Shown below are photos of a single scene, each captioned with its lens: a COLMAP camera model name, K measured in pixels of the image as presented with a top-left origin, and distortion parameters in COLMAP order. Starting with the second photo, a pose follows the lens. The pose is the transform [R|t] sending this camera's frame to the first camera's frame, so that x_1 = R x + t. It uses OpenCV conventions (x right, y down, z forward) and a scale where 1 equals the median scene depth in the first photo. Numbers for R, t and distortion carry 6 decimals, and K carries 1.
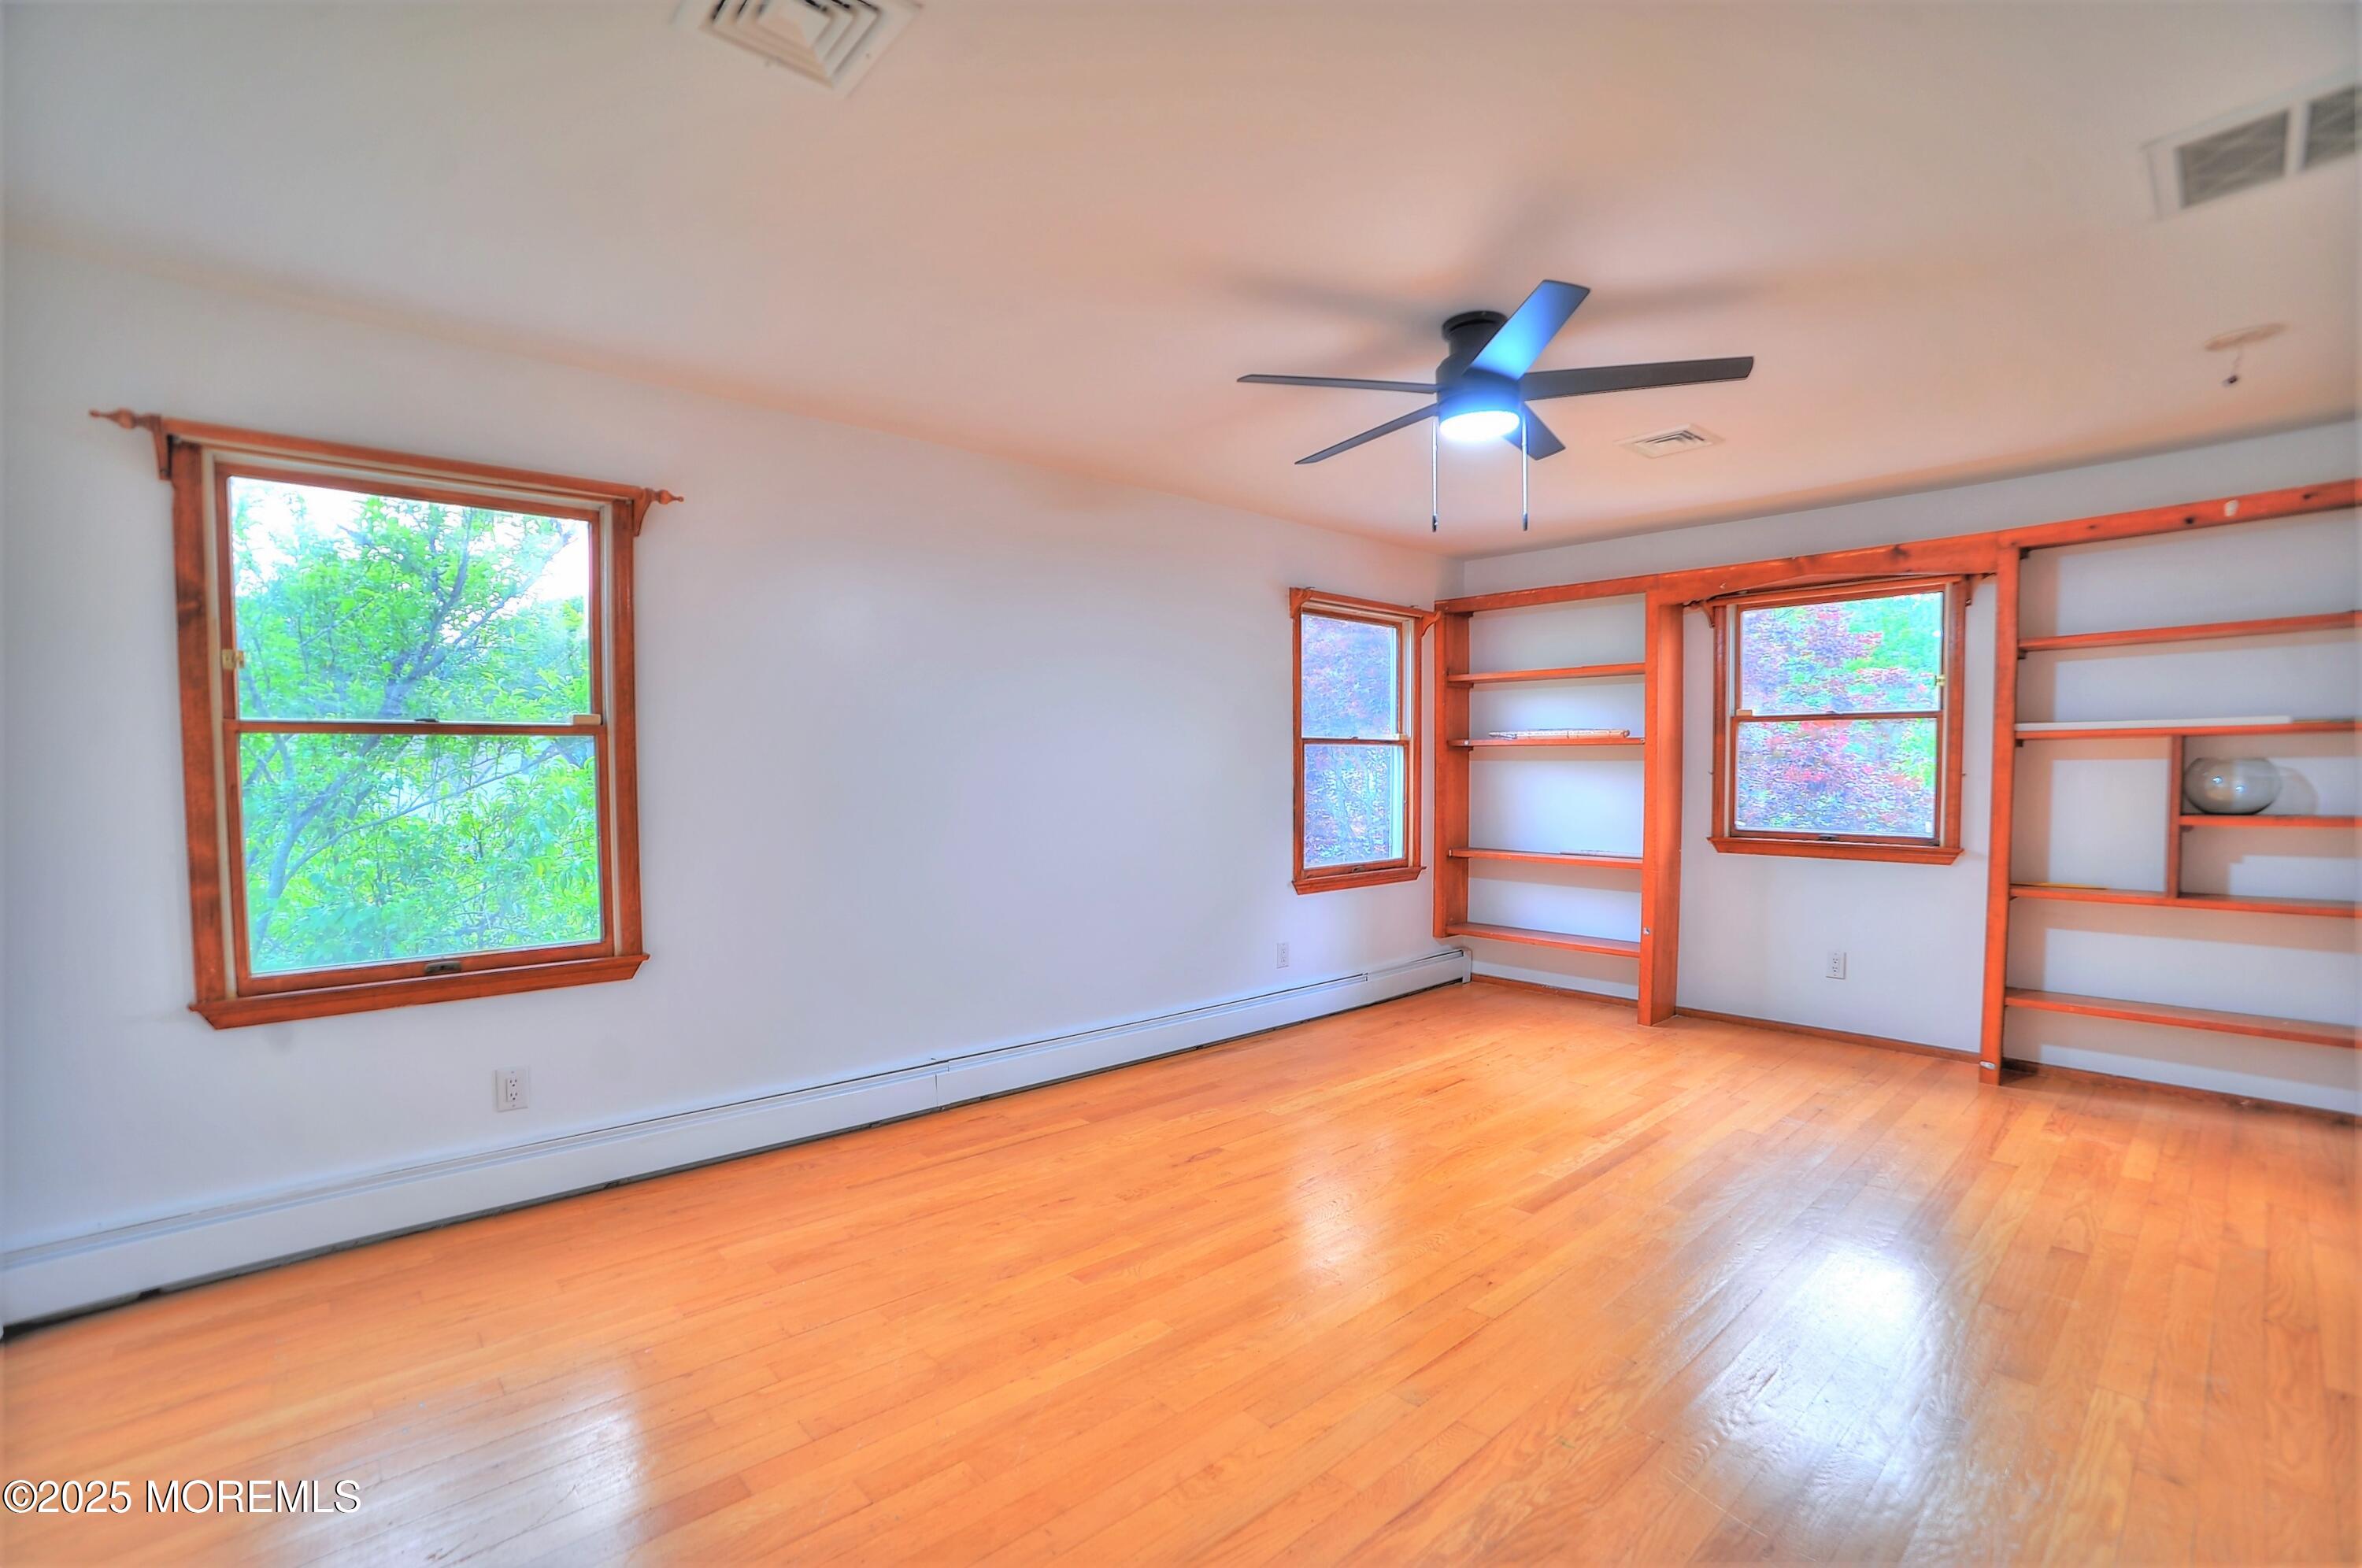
lens RADIAL K [[1068.5, 0, 1177.0], [0, 1068.5, 787.6], [0, 0, 1]] dist [-0.094105, 0.042280]
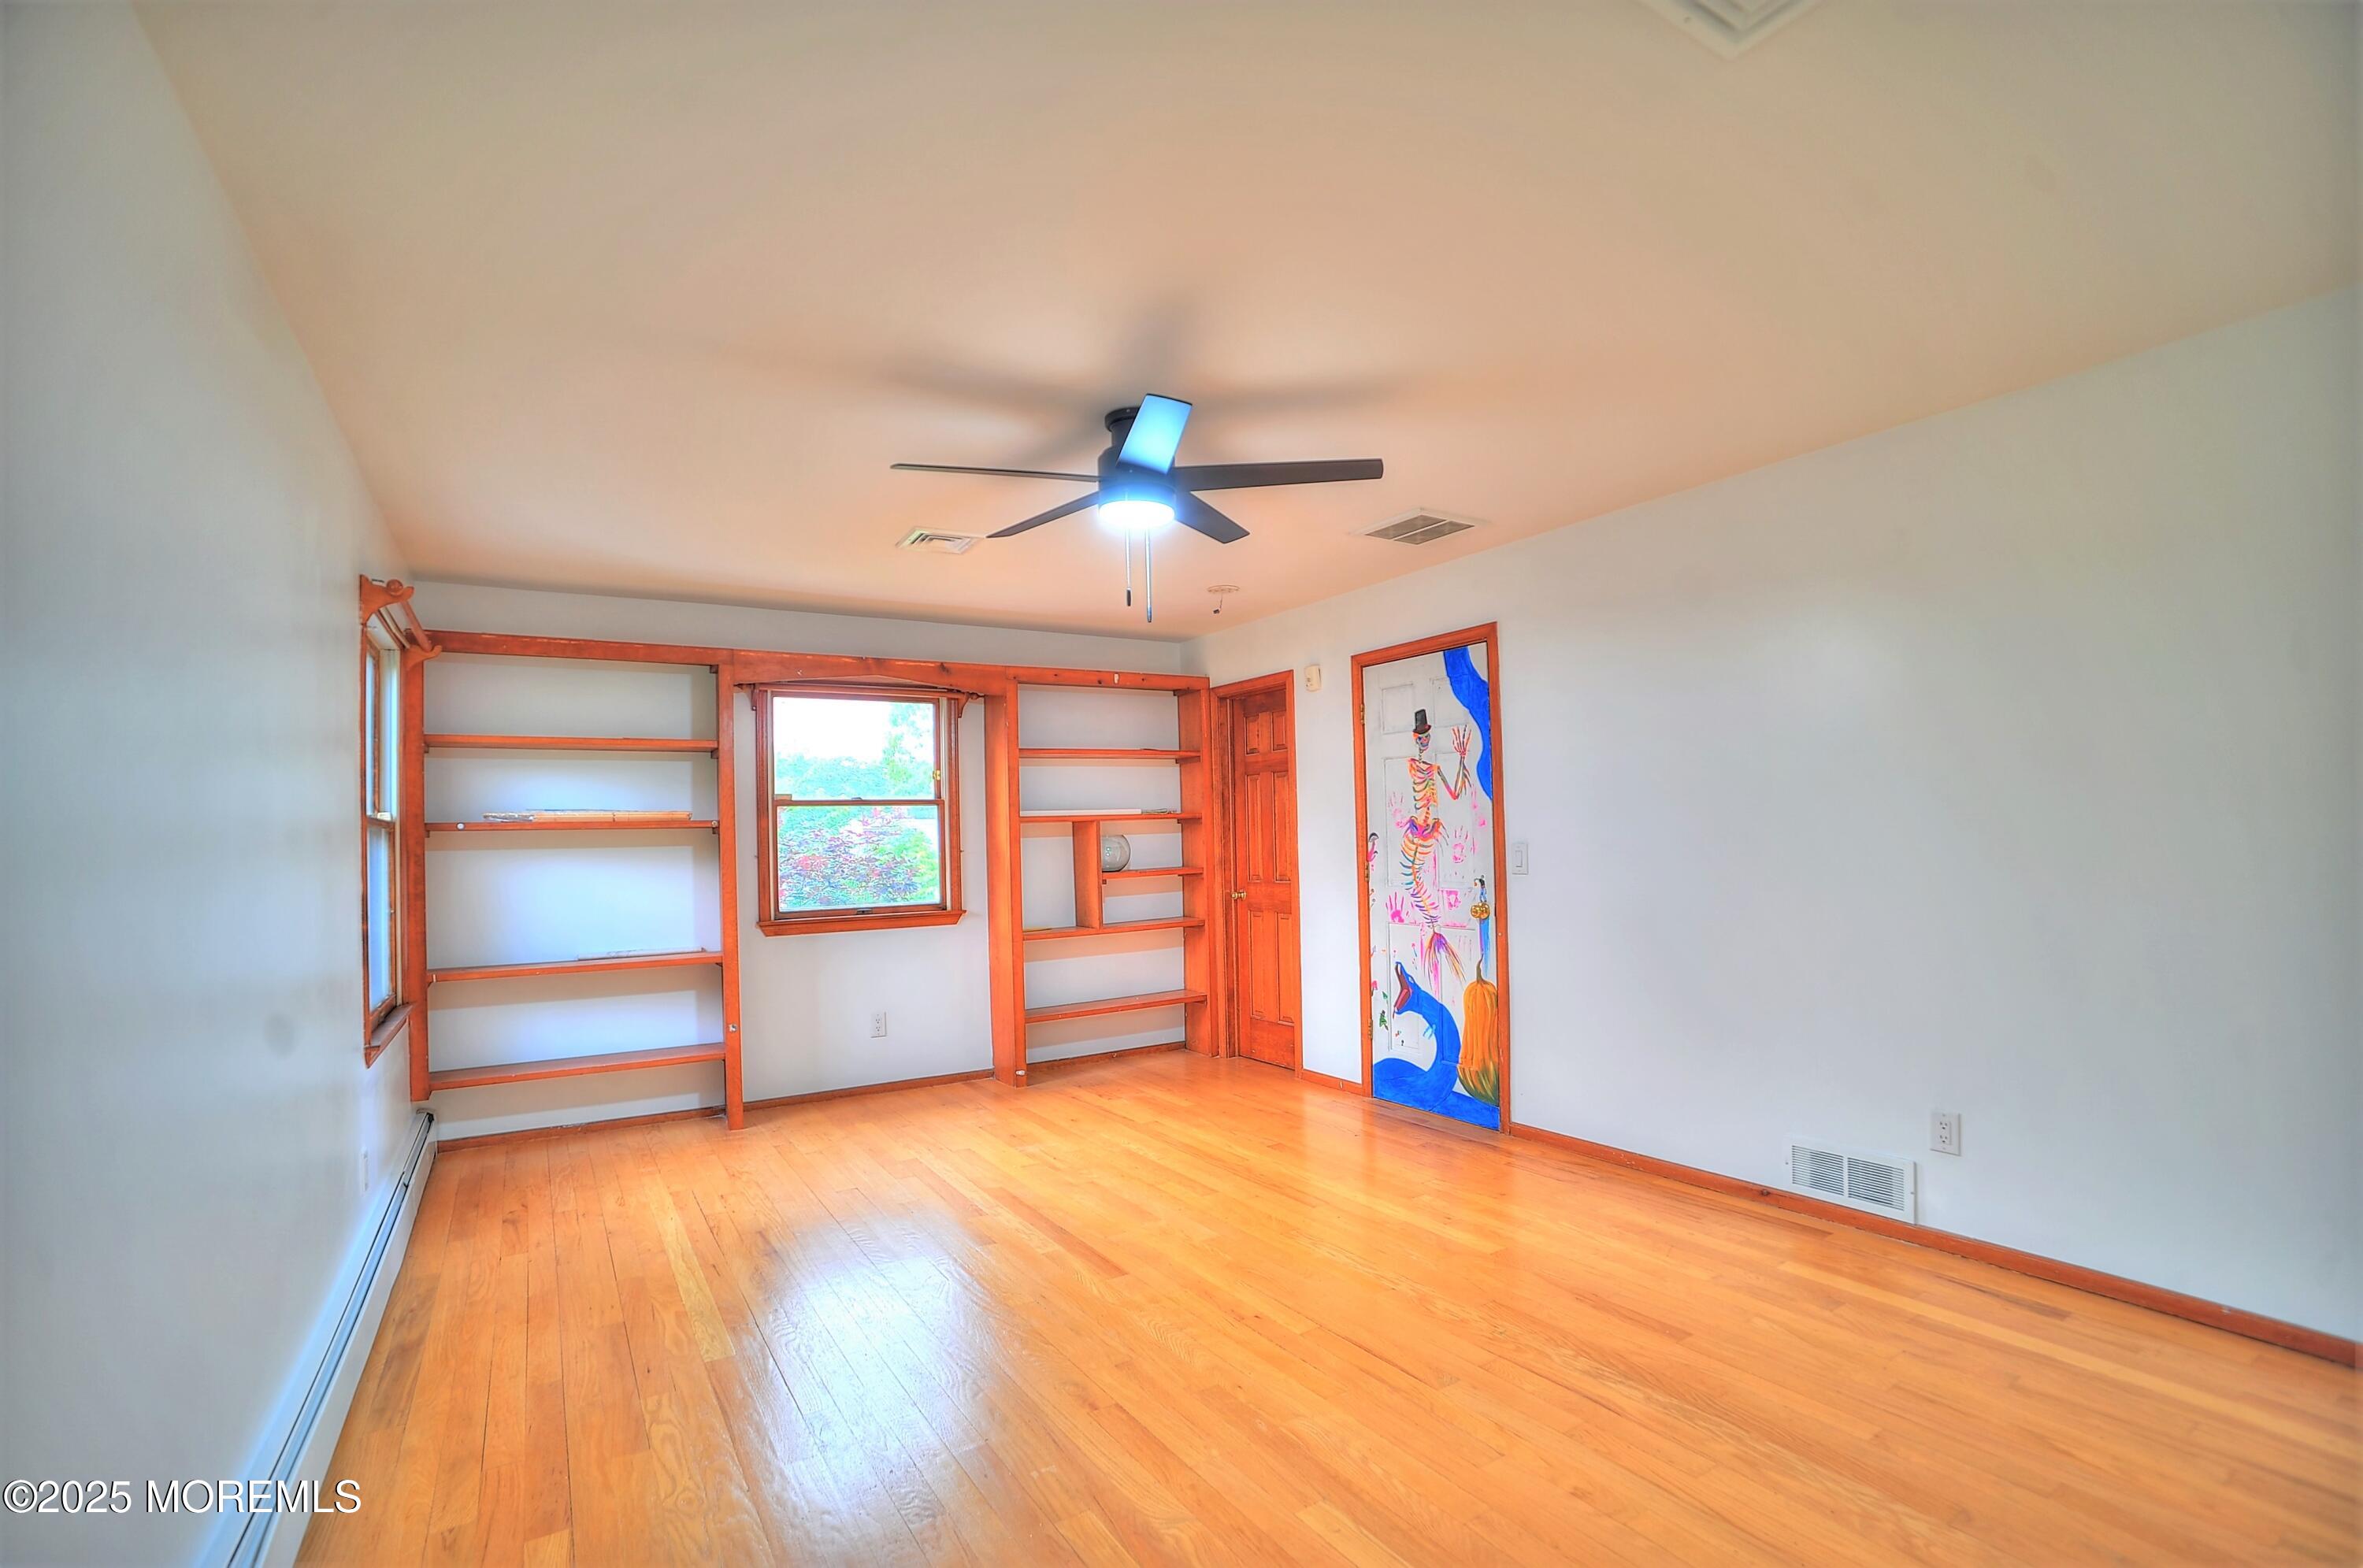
lens RADIAL K [[1069.0, 0, 1177.5], [0, 1069.0, 787.6], [0, 0, 1]] dist [-0.094105, 0.042280]
pose [[0.165094, 0.041512, 0.985404, -0.482447], [0.046795, 0.997659, -0.049869, -0.012777], [-0.985167, 0.054346, 0.162765, 0.524269]]
